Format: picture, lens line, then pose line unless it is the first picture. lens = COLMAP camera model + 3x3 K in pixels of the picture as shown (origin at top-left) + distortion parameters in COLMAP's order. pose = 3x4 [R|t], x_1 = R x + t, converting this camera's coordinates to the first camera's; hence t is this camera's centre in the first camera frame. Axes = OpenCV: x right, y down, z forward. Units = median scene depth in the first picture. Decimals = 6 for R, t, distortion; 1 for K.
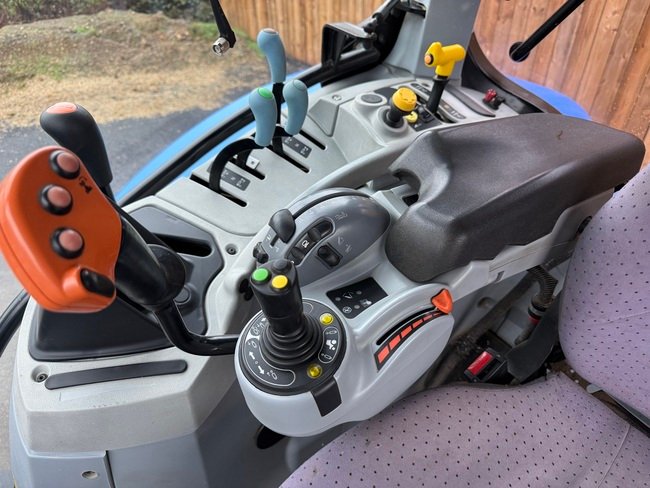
lens RADIAL K [[453.8, 0, 325.0], [0, 453.8, 244.0], [0, 0, 1]] dist [0.059721, -0.069774]
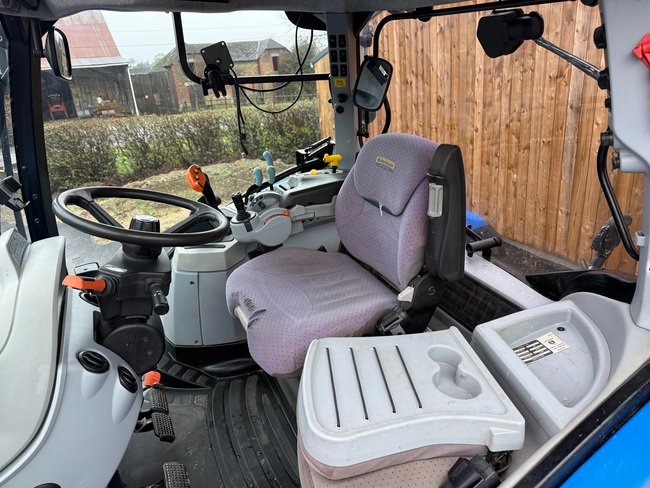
lens RADIAL K [[454.2, 0, 323.8], [0, 454.2, 244.9], [0, 0, 1]] dist [0.110138, -0.158201]
pose [[0.971011, 0.005071, -0.238981, 0.154207], [-0.071190, 0.960541, -0.268874, 0.144343], [0.228187, 0.278093, 0.933057, -0.246632]]
